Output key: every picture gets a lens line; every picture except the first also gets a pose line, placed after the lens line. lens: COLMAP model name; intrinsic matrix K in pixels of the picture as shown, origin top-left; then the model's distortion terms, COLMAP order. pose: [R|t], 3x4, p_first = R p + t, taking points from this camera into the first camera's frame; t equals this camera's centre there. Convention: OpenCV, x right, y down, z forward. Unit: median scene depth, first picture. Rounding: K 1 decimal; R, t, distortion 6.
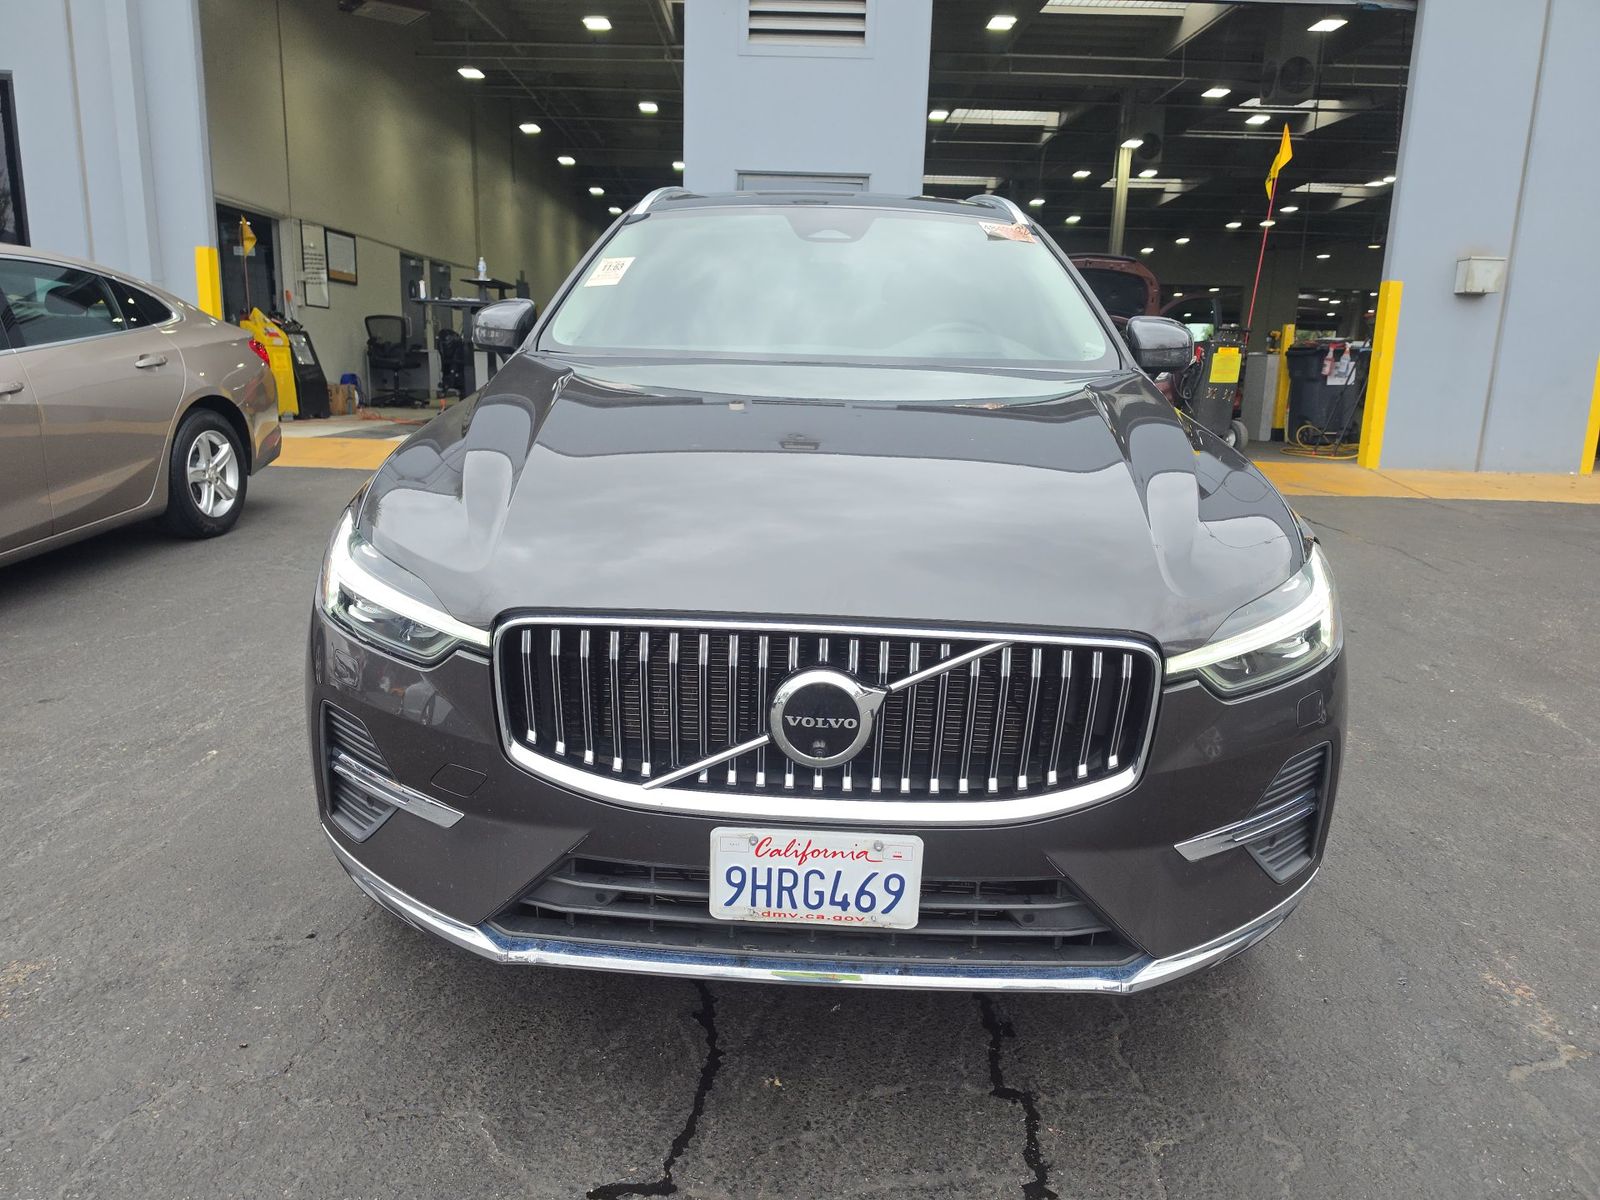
lens RADIAL K [[1186.0, 0, 800.0], [0, 1186.0, 600.0], [0, 0, 1]] dist [-0.080824, 0.050960]
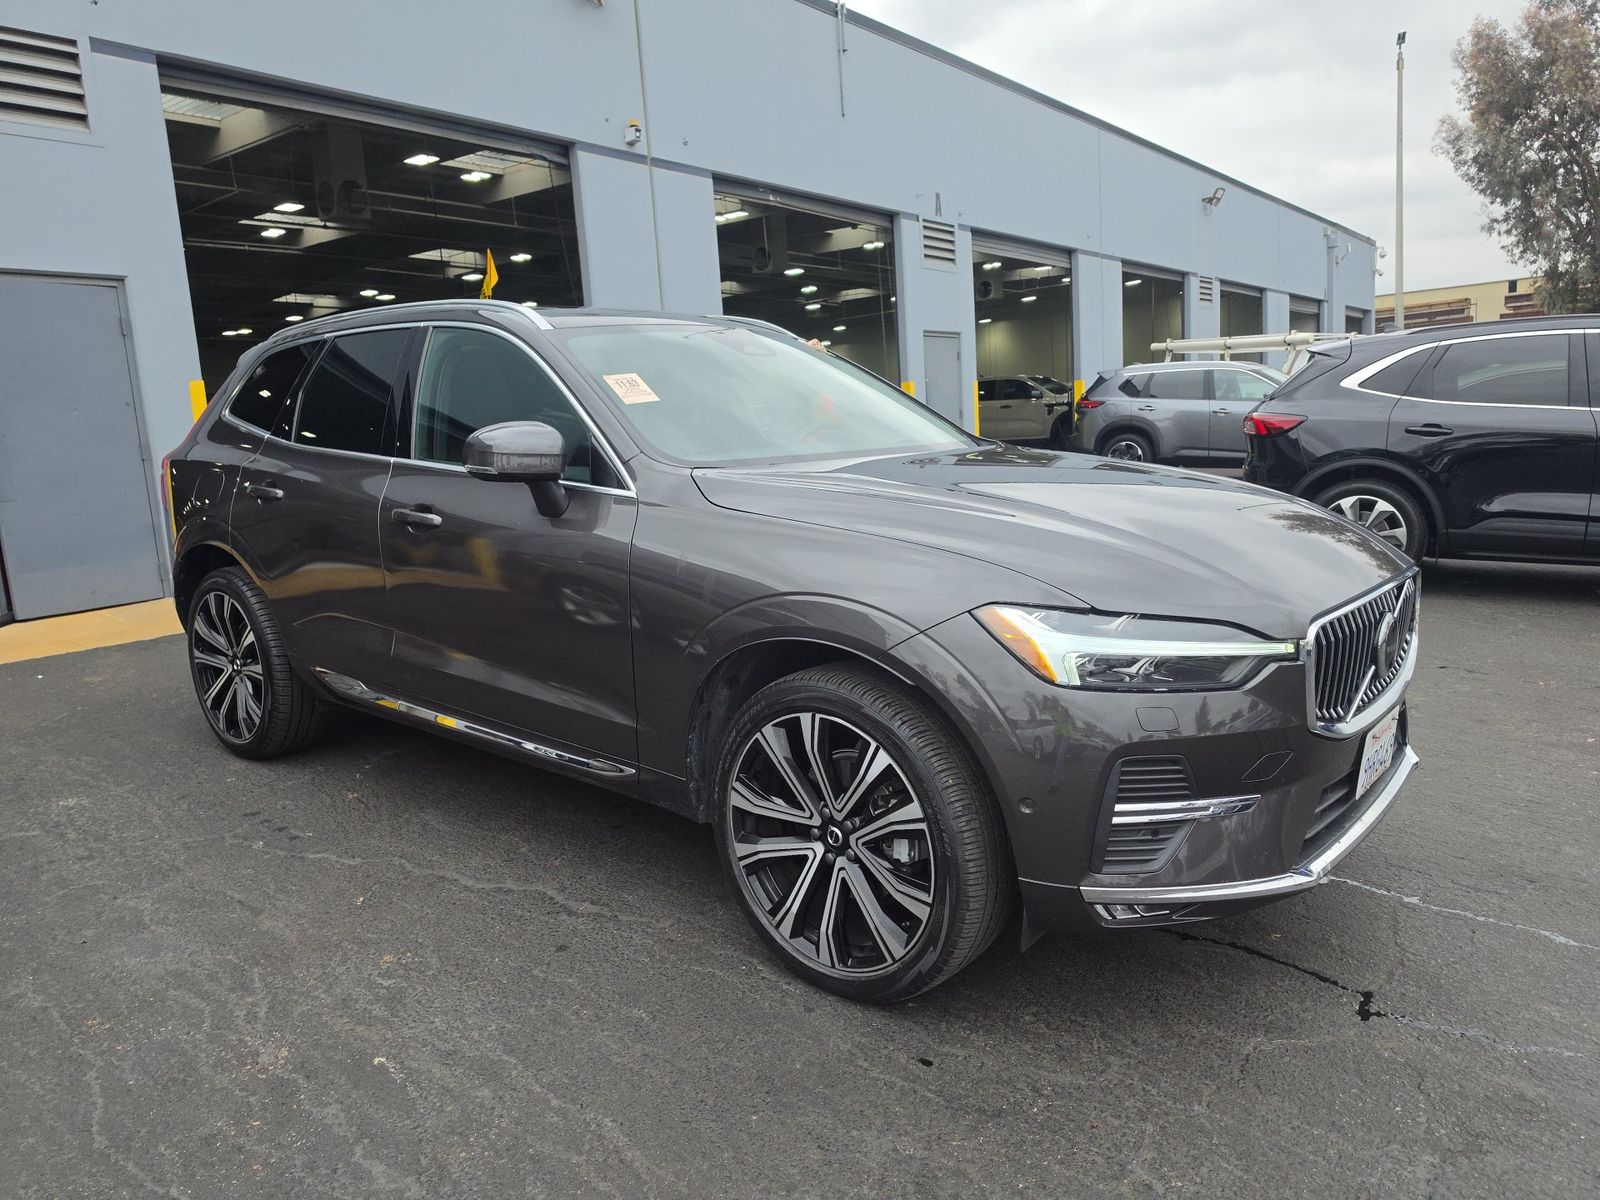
lens RADIAL K [[1186.0, 0, 800.0], [0, 1186.0, 600.0], [0, 0, 1]] dist [-0.080824, 0.050960]
pose [[0.591820, -0.167971, 0.788375, -1.379040], [0.235193, 0.971472, 0.030427, -0.160100], [-0.770995, 0.167413, 0.614443, 0.496929]]
